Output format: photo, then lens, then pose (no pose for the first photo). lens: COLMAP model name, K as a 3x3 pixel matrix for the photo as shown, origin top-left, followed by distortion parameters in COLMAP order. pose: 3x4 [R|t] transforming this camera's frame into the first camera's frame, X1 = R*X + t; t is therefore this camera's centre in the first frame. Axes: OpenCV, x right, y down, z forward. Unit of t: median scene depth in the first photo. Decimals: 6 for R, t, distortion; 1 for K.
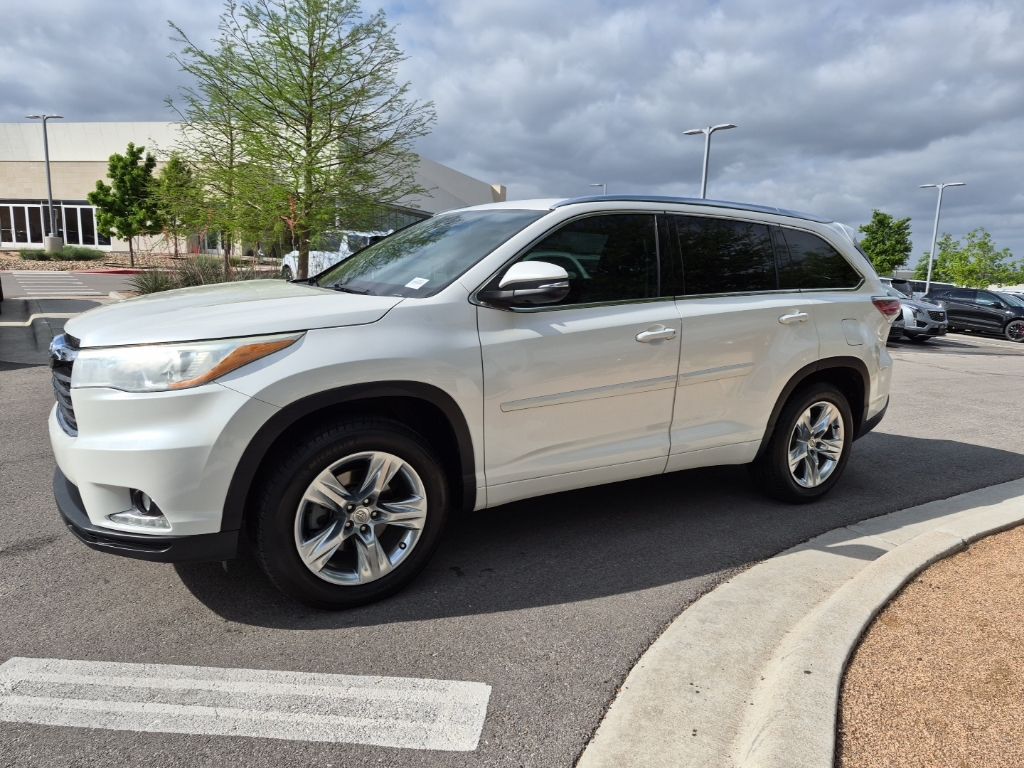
lens RADIAL K [[692.7, 0, 512.0], [0, 692.7, 384.0], [0, 0, 1]] dist [0.082827, -0.080977]
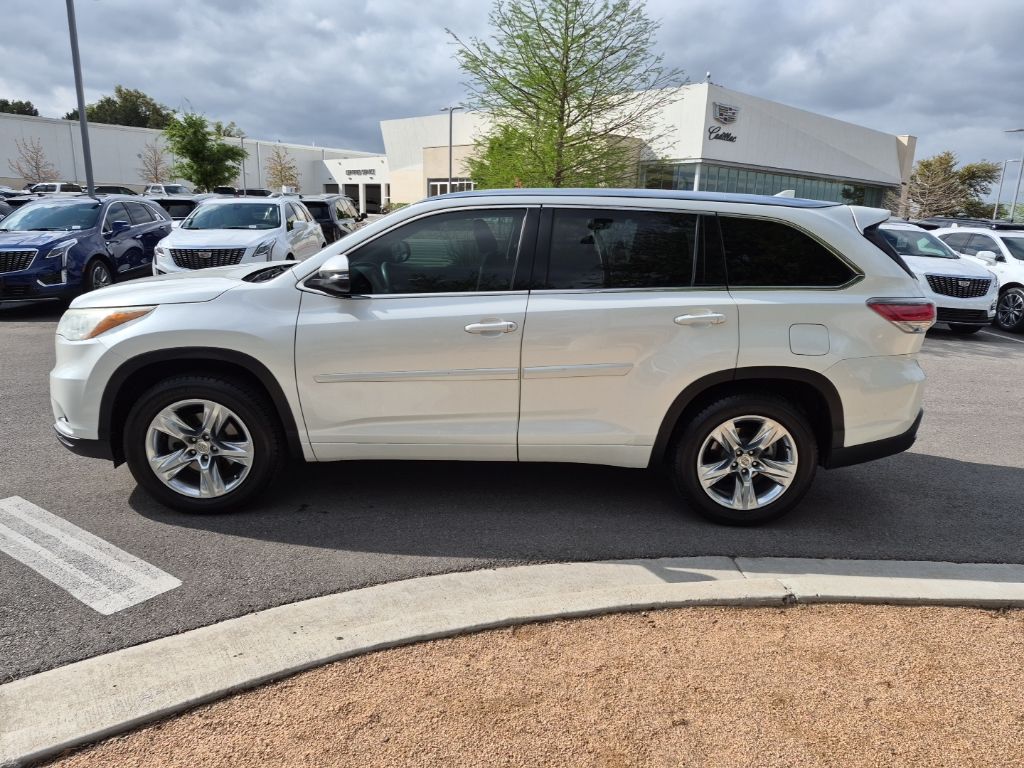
lens RADIAL K [[692.7, 0, 512.0], [0, 692.7, 384.0], [0, 0, 1]] dist [0.082827, -0.080977]
pose [[0.862634, 0.112809, -0.493089, 0.850526], [-0.088931, 0.993454, 0.071702, -0.071122], [0.497950, -0.018002, 0.867019, 0.128279]]
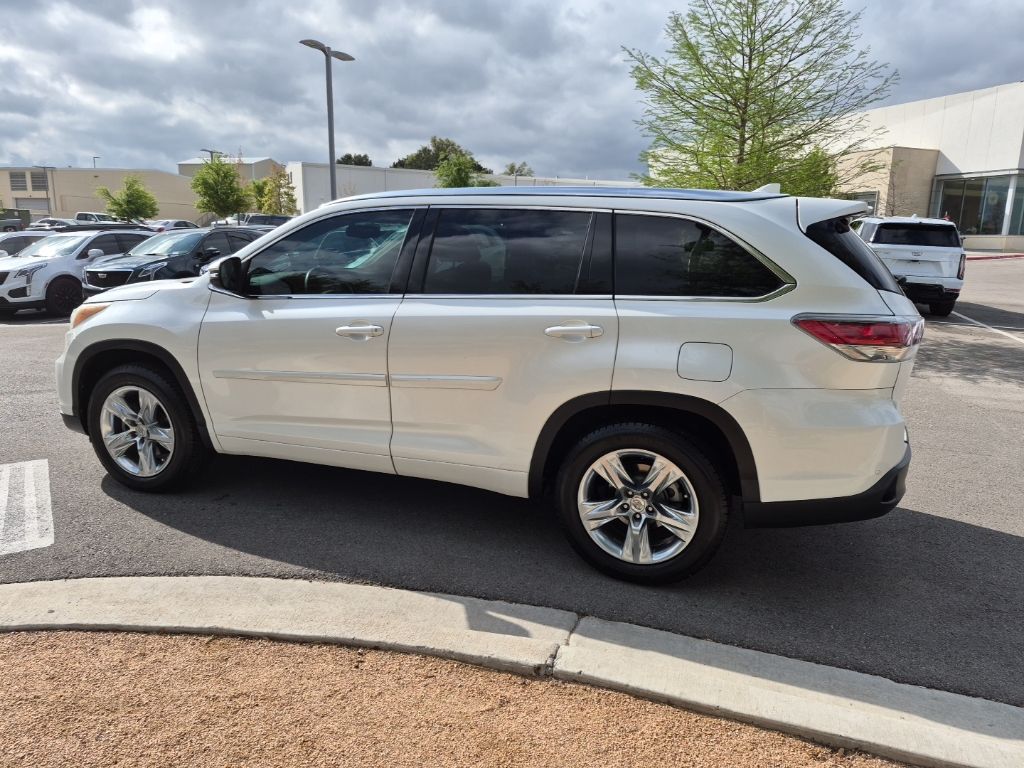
lens RADIAL K [[692.7, 0, 512.0], [0, 692.7, 384.0], [0, 0, 1]] dist [0.082827, -0.080977]
pose [[0.613730, 0.141804, -0.776677, 1.276937], [-0.133480, 0.988213, 0.074950, -0.112054], [0.778151, 0.057672, 0.625424, 0.614470]]
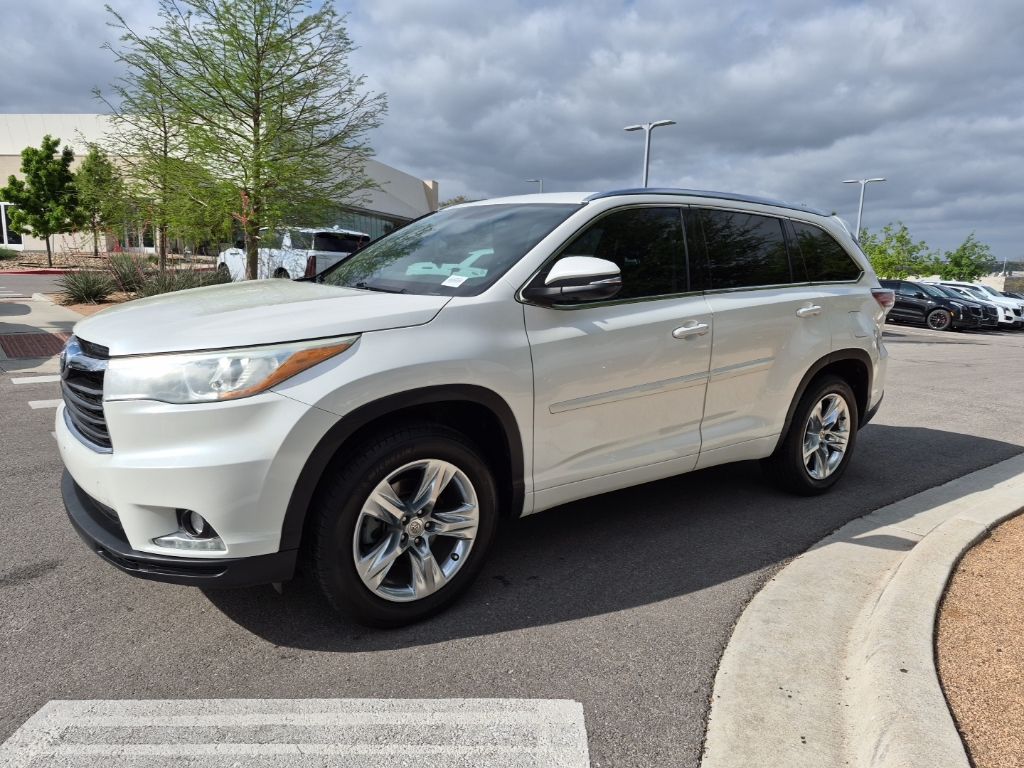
lens RADIAL K [[695.1, 0, 502.3], [0, 695.1, 380.7], [0, 0, 1]] dist [0.090222, -0.095790]
pose [[0.996457, -0.022848, 0.080943, -0.155704], [0.022803, 0.999739, 0.001474, -0.008224], [-0.080956, 0.000377, 0.996718, 0.040081]]
